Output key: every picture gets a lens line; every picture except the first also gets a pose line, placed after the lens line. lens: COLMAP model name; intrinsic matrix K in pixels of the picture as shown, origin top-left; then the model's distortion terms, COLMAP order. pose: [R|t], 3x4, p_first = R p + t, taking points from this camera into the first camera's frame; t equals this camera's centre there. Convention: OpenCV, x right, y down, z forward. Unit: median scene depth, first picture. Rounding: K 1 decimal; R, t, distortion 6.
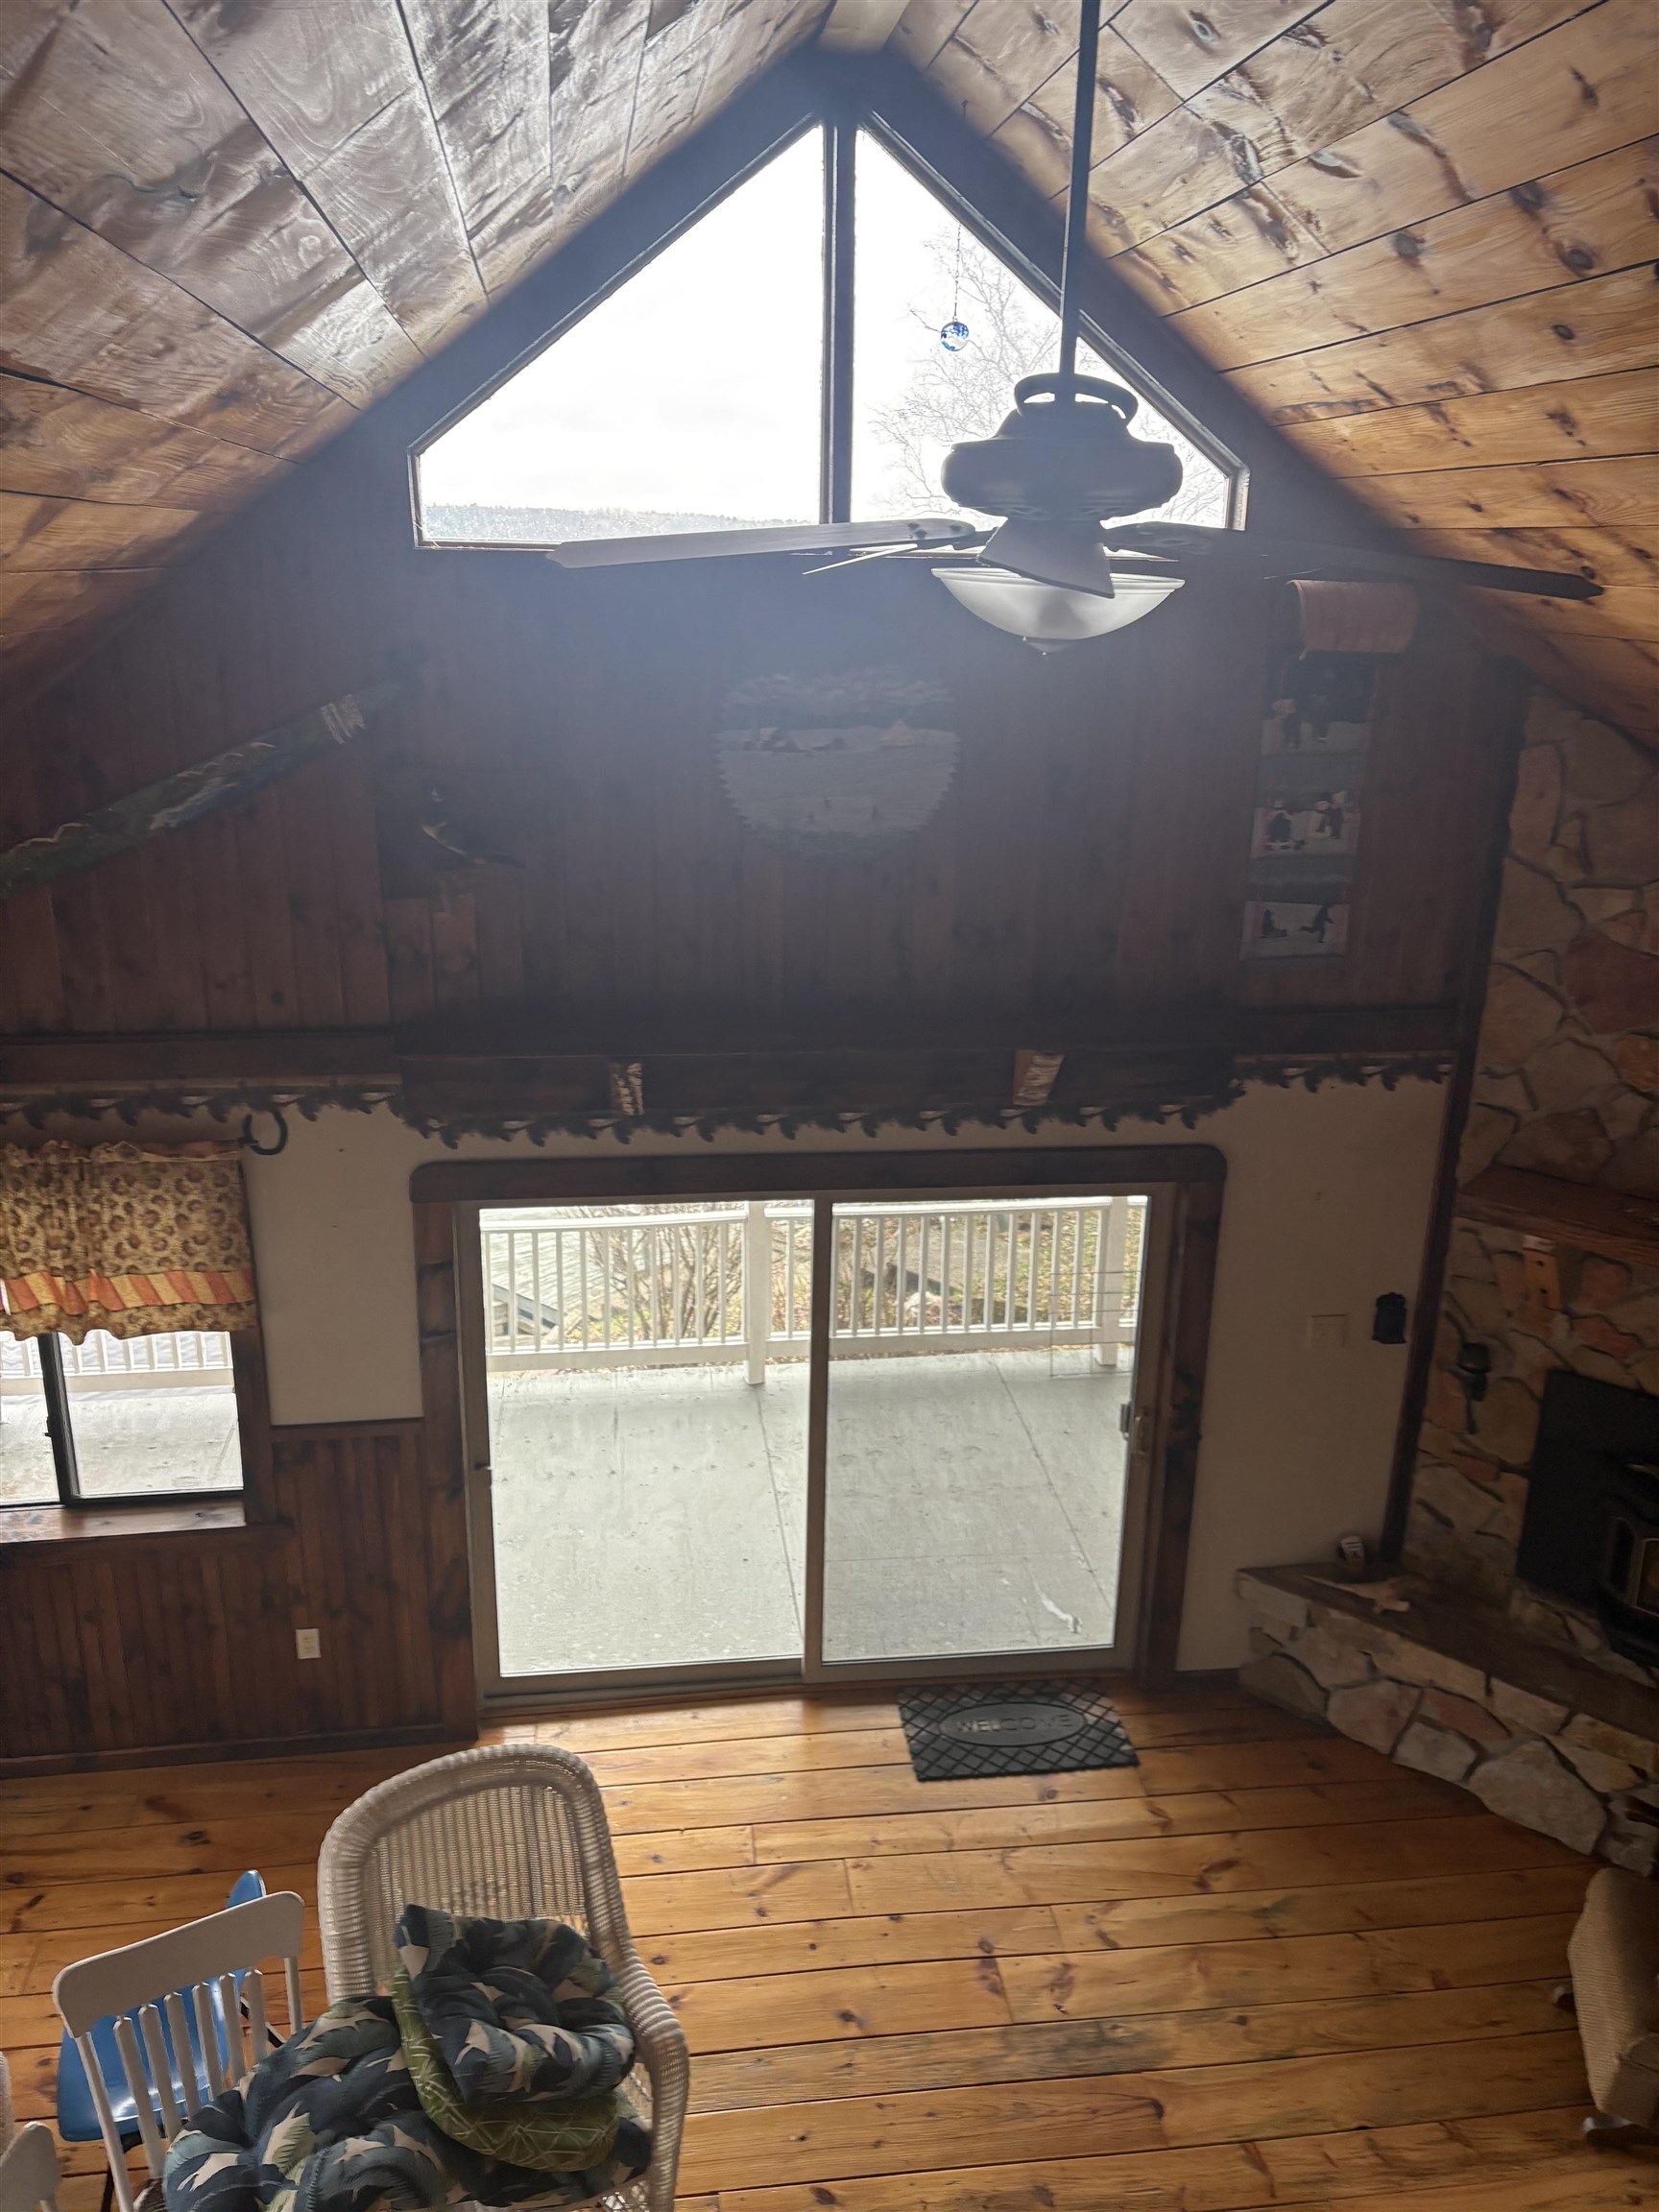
lens RADIAL K [[1695.4, 0, 869.0], [0, 1695.4, 1102.4], [0, 0, 1]] dist [0.063329, -0.075800]
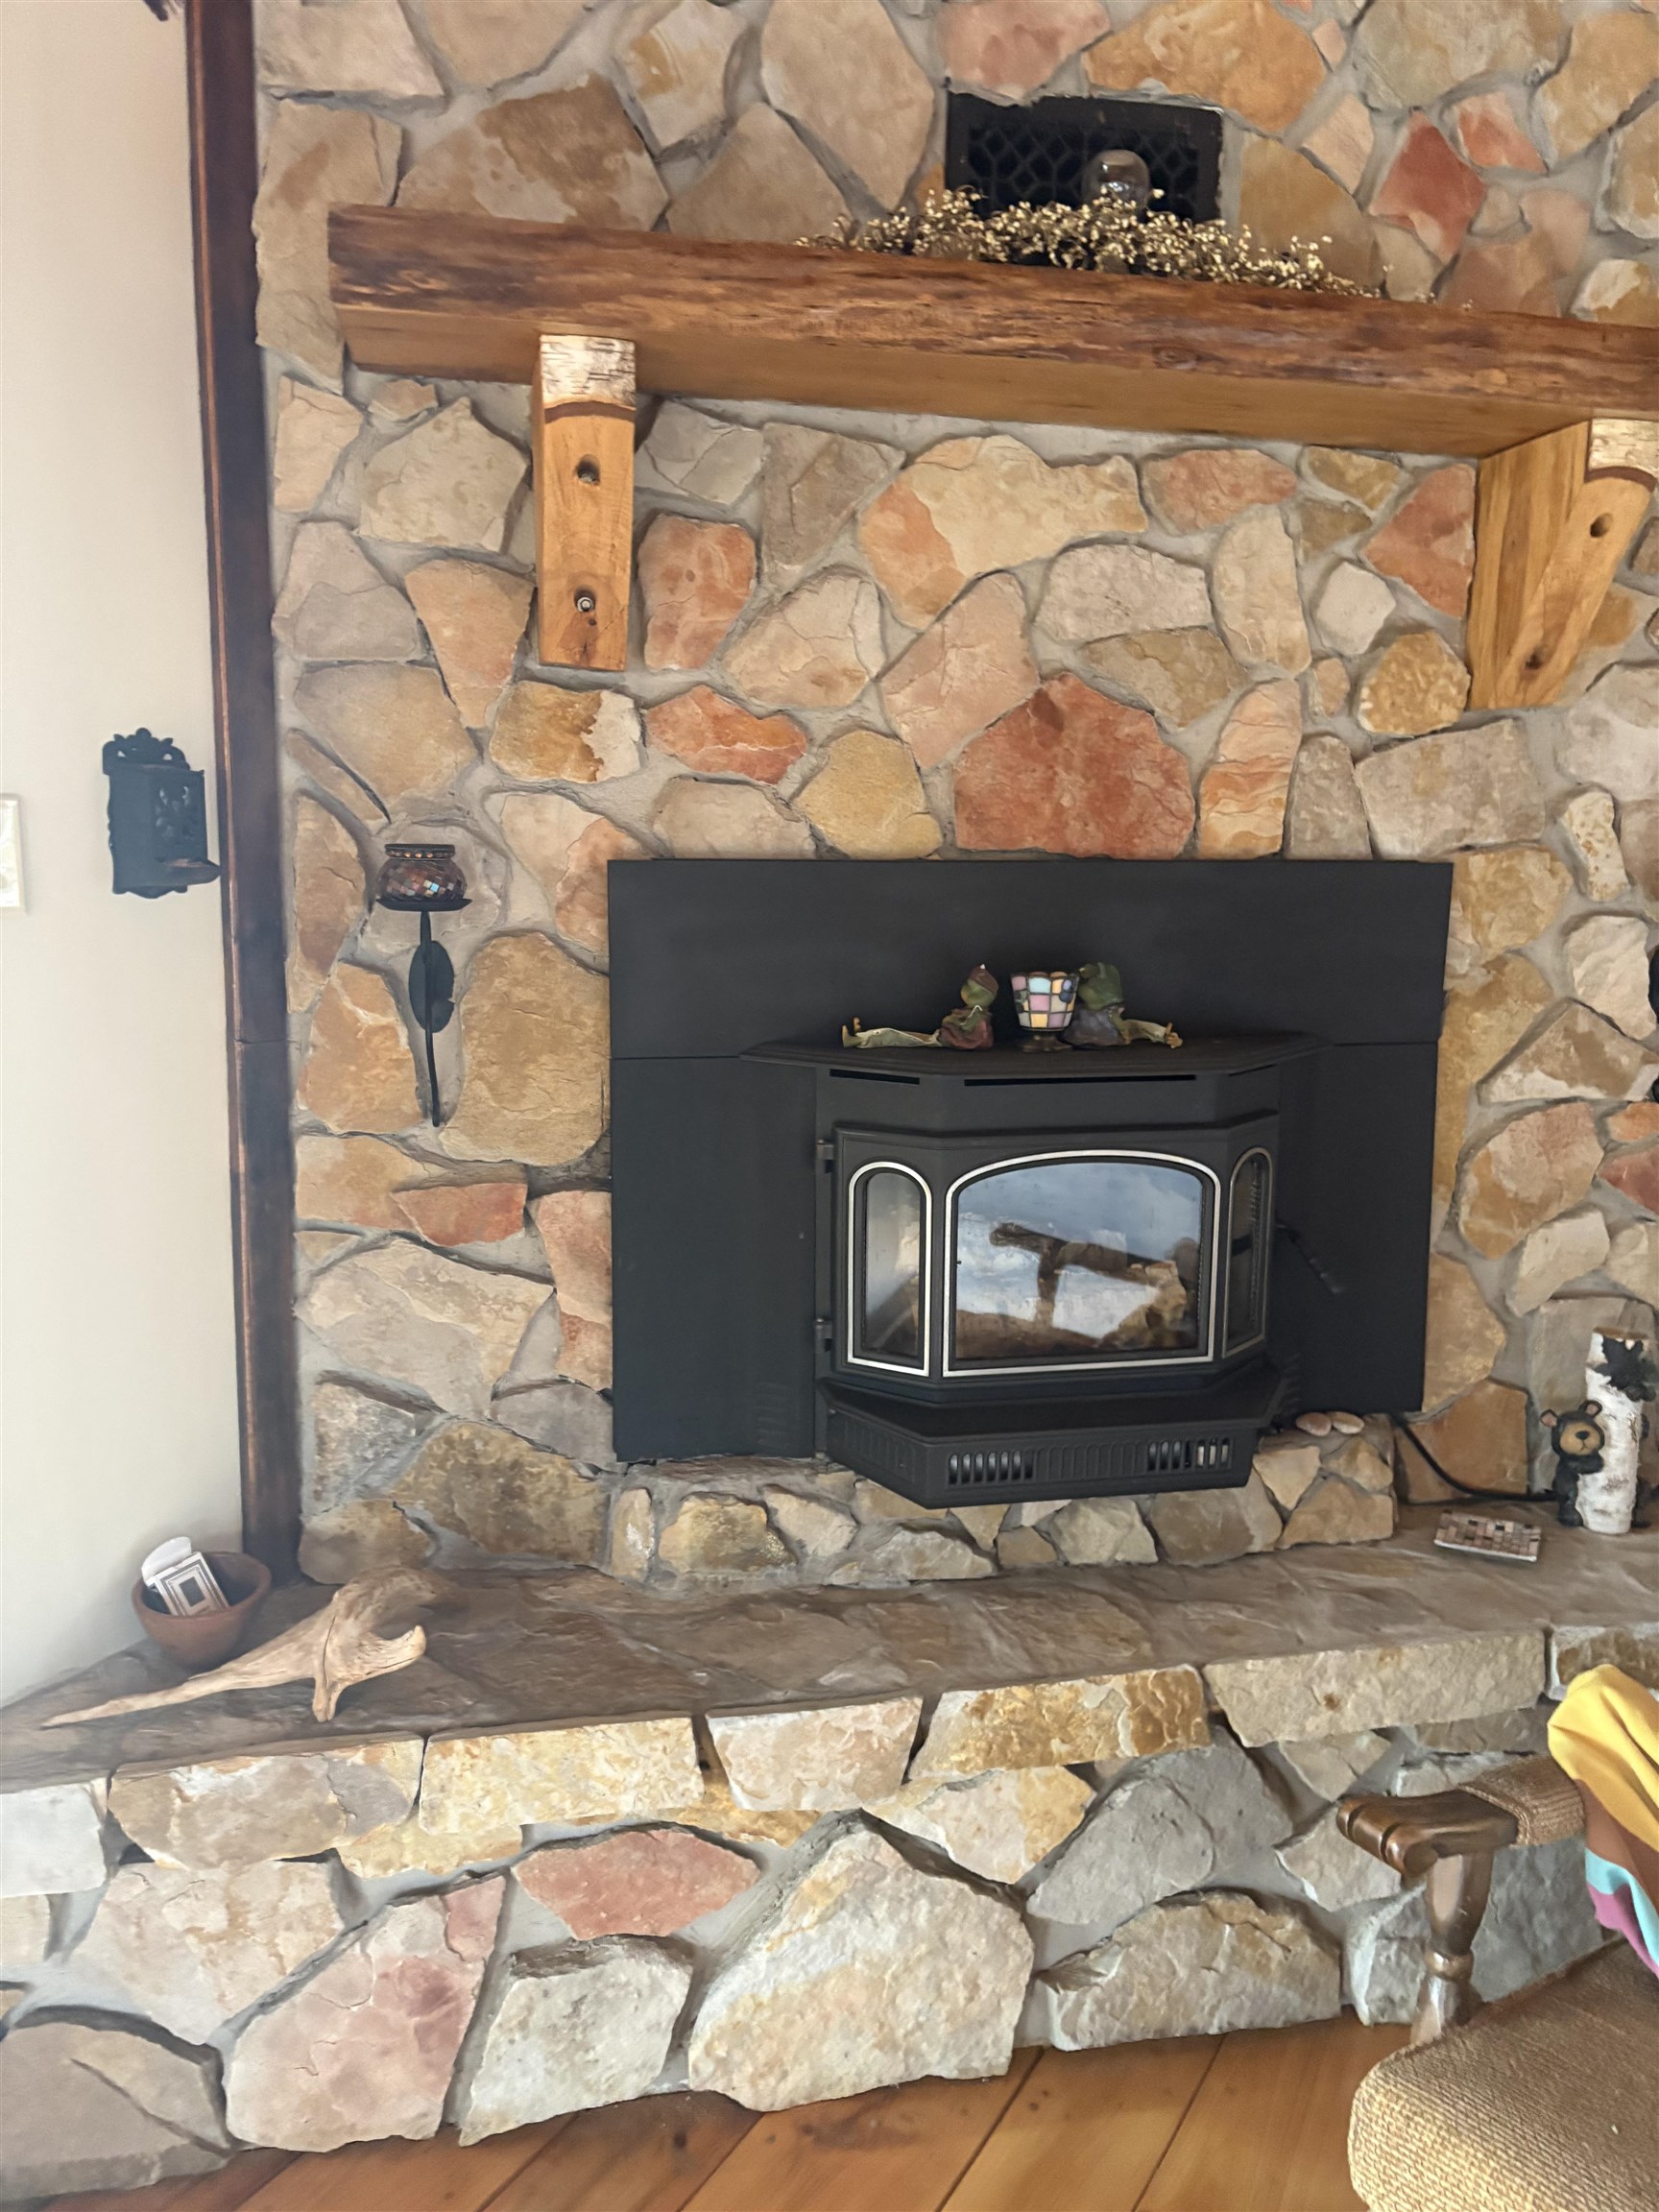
lens RADIAL K [[1695.4, 0, 869.0], [0, 1695.4, 1102.4], [0, 0, 1]] dist [0.063329, -0.075800]
pose [[0.623249, -0.140359, 0.769324, 0.132366], [0.243270, 0.969749, -0.020153, 0.221758], [-0.743223, 0.199713, 0.638541, 0.706205]]
